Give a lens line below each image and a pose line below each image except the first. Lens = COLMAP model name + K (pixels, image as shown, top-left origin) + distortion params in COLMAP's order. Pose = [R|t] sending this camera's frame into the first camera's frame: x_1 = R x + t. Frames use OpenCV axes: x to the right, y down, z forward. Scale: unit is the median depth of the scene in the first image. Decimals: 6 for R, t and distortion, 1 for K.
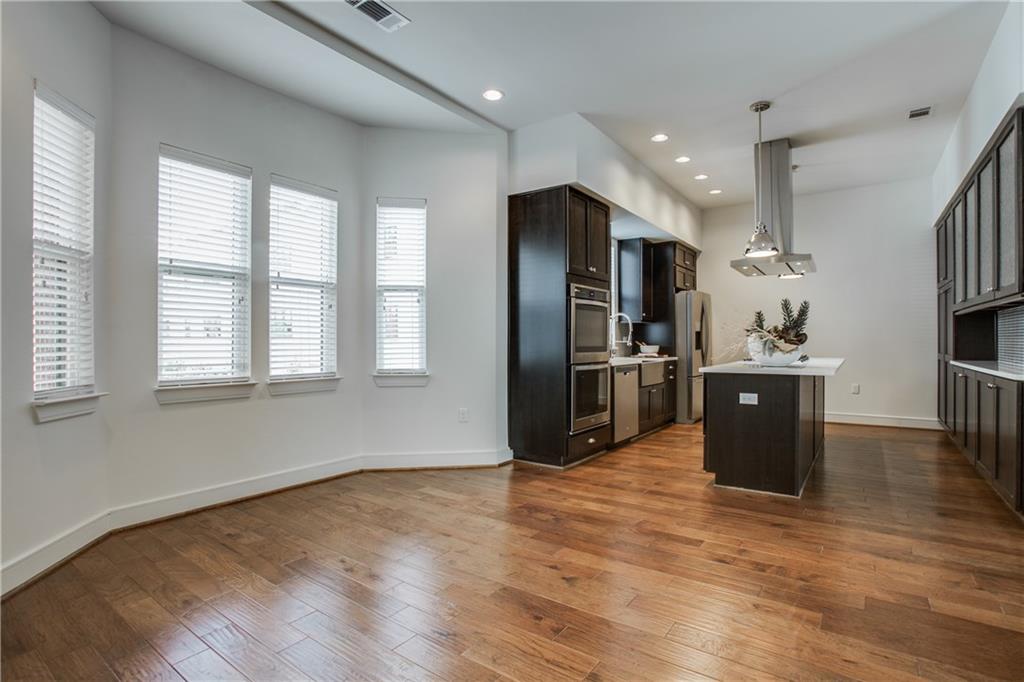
lens RADIAL K [[510.5, 0, 546.8], [0, 510.5, 338.1], [0, 0, 1]] dist [0.001241, 0.000421]
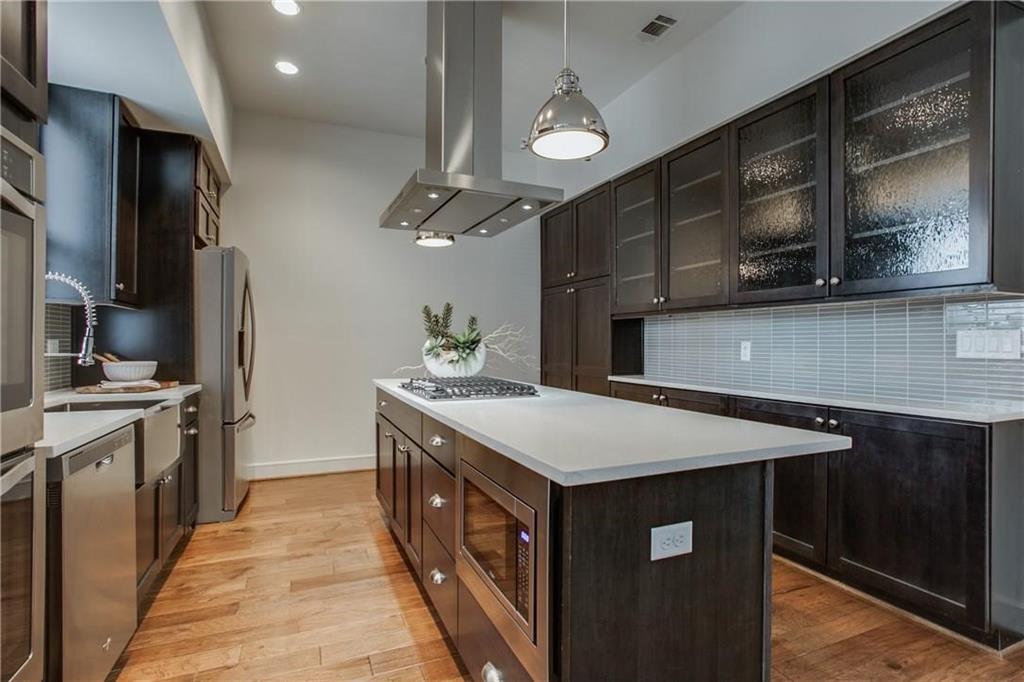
lens RADIAL K [[507.0, 0, 529.3], [0, 507.0, 341.8], [0, 0, 1]] dist [-0.039555, 0.000256]
pose [[0.551253, 0.008216, 0.834298, 0.057914], [-0.010017, 0.999945, -0.003229, -0.004474], [-0.834278, -0.006577, 0.551305, 0.683831]]
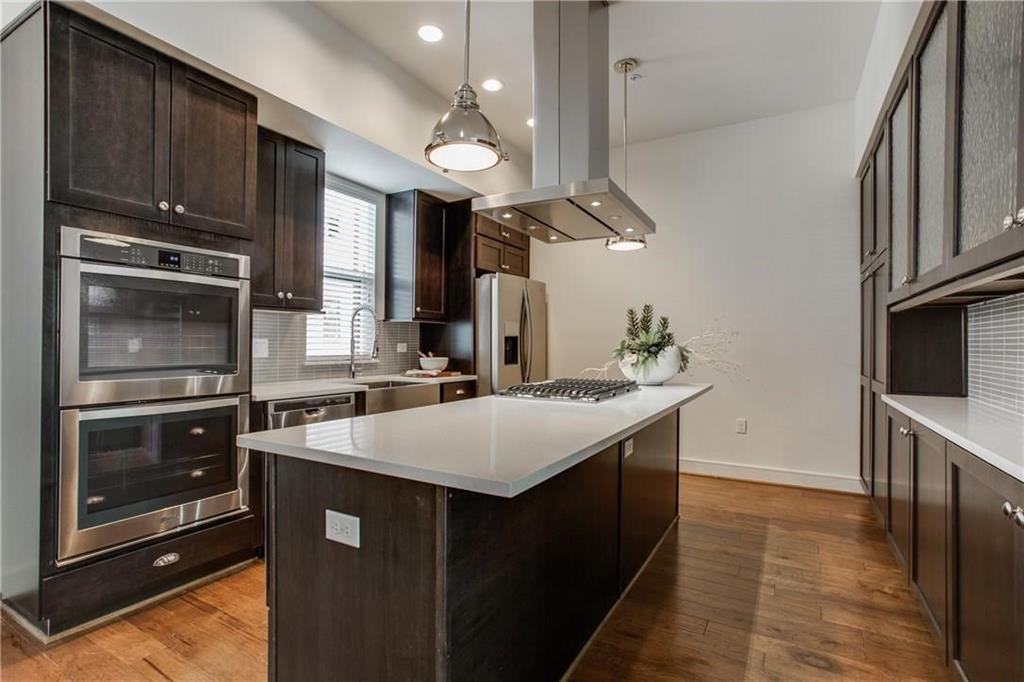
lens RADIAL K [[503.0, 0, 512.0], [0, 503.0, 341.0], [0, 0, 1]] dist [-0.004174, 0.000265]
pose [[0.998984, 0.008074, 0.044343, 0.376607], [-0.008148, 0.999966, 0.001498, -0.010285], [-0.044330, -0.001858, 0.999015, 0.489829]]
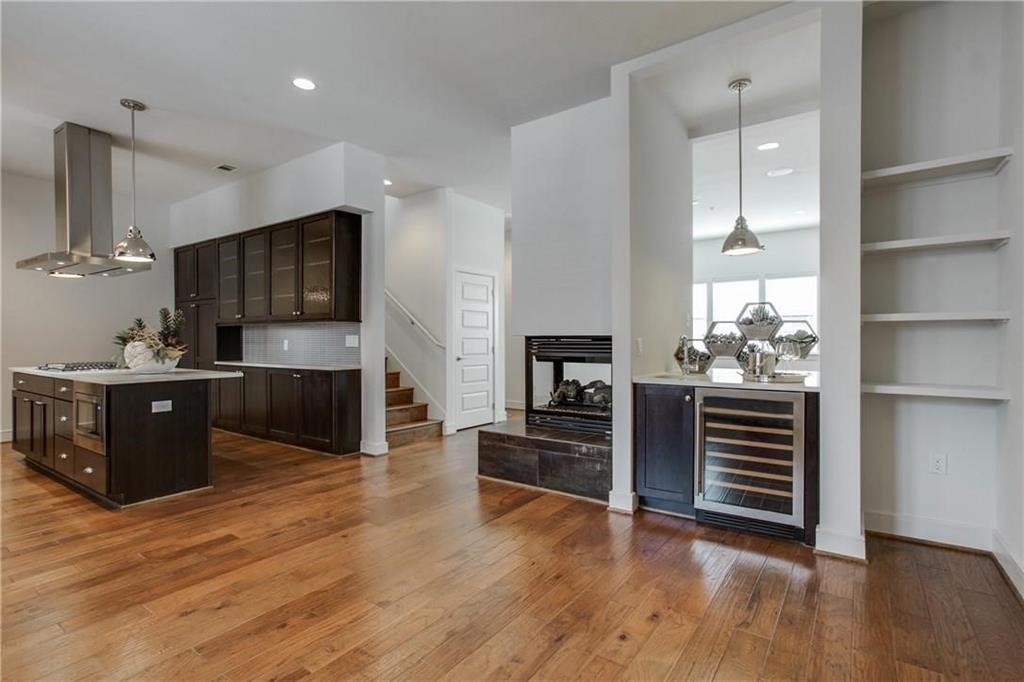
lens RADIAL K [[483.4, 0, 512.0], [0, 483.4, 341.0], [0, 0, 1]] dist [0.002908, 0.000869]
pose [[0.047302, 0.002476, 0.998878, -0.396020], [-0.006675, 0.999975, -0.002163, -0.009089], [-0.998858, -0.006565, 0.047317, 0.205064]]
